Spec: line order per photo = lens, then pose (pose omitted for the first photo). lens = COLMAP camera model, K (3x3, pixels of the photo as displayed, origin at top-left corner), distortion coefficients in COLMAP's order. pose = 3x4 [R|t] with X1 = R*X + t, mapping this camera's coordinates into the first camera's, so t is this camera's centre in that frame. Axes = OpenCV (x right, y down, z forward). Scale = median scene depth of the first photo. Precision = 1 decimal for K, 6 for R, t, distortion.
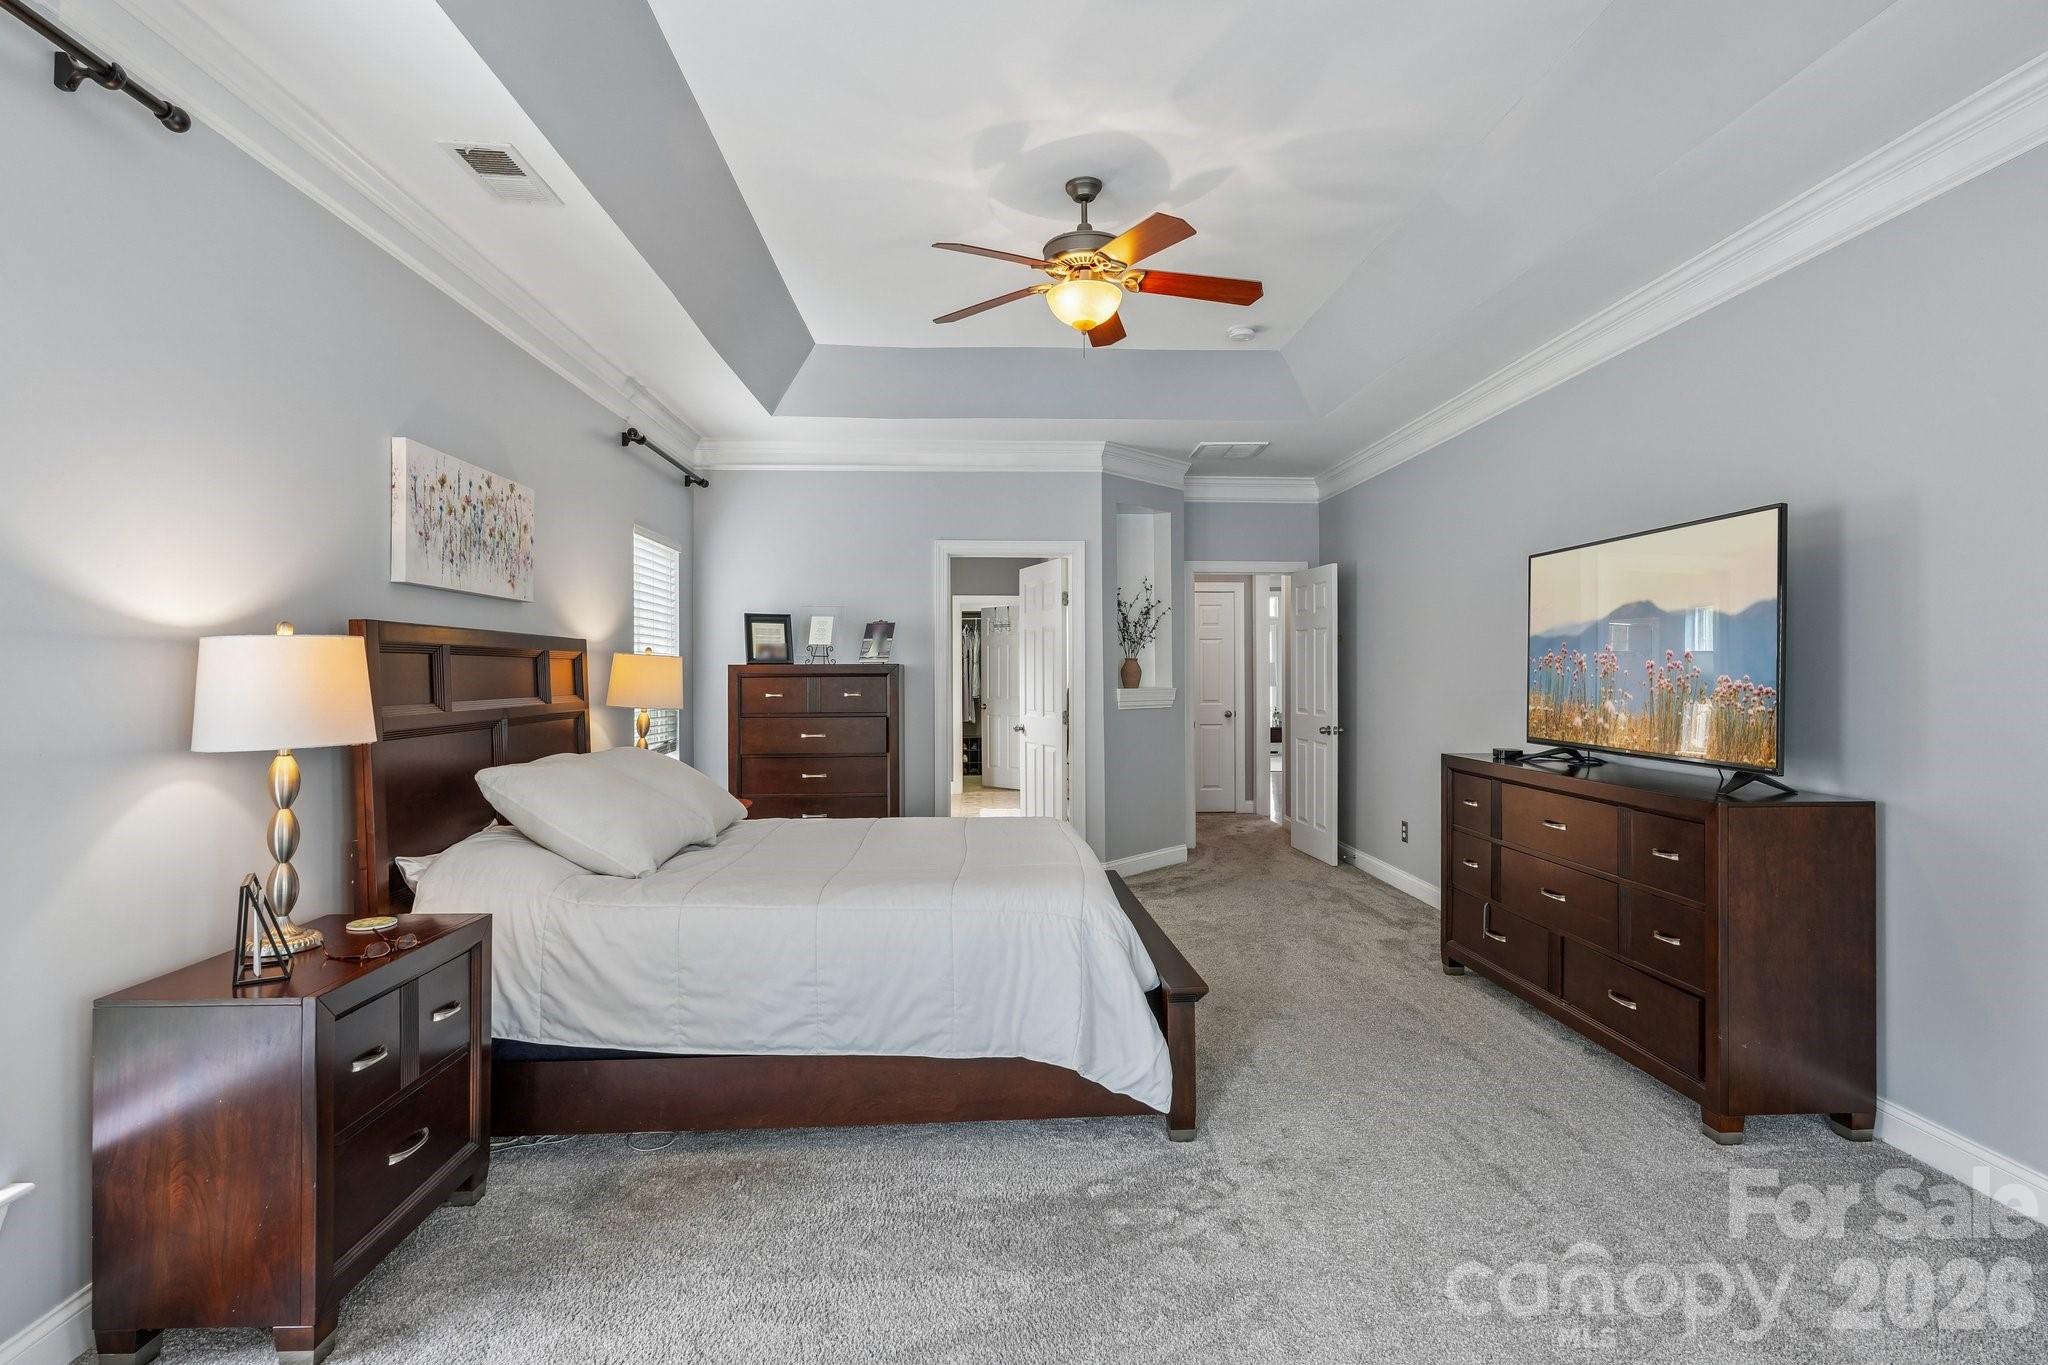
lens RADIAL K [[1028.6, 0, 1025.3], [0, 1028.6, 678.6], [0, 0, 1]] dist [0.001166, 0.000532]
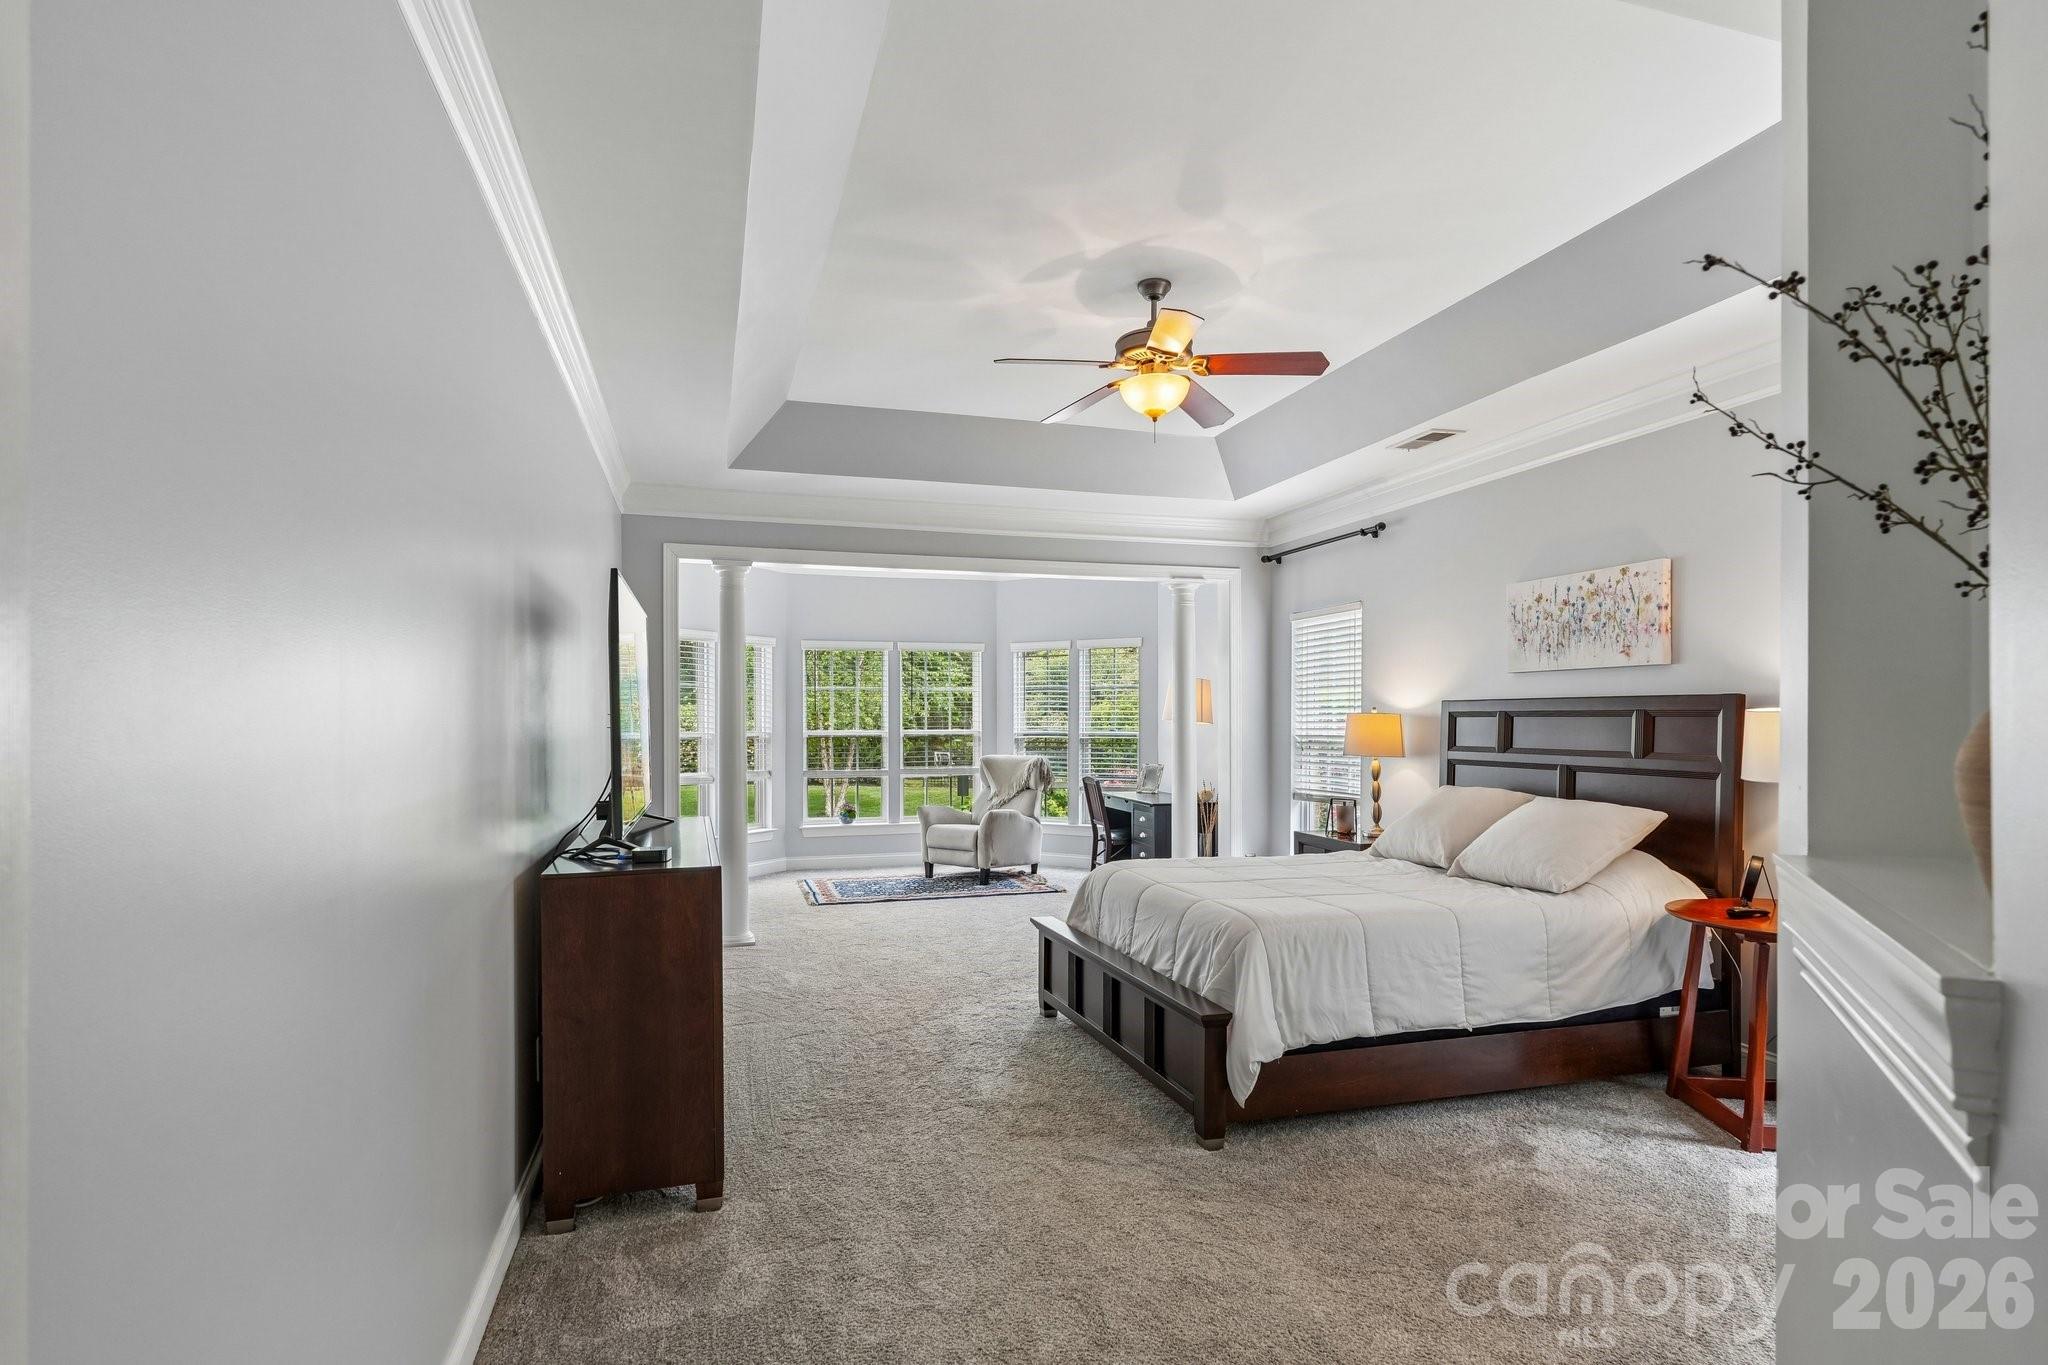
lens RADIAL K [[1028.6, 0, 1023.5], [0, 1028.6, 696.9], [0, 0, 1]] dist [0.001166, 0.000532]
pose [[-0.969691, -0.006492, -0.244247, 0.499691], [-0.003456, 0.999911, -0.012859, -0.029873], [0.244309, -0.011625, -0.969628, 2.216611]]
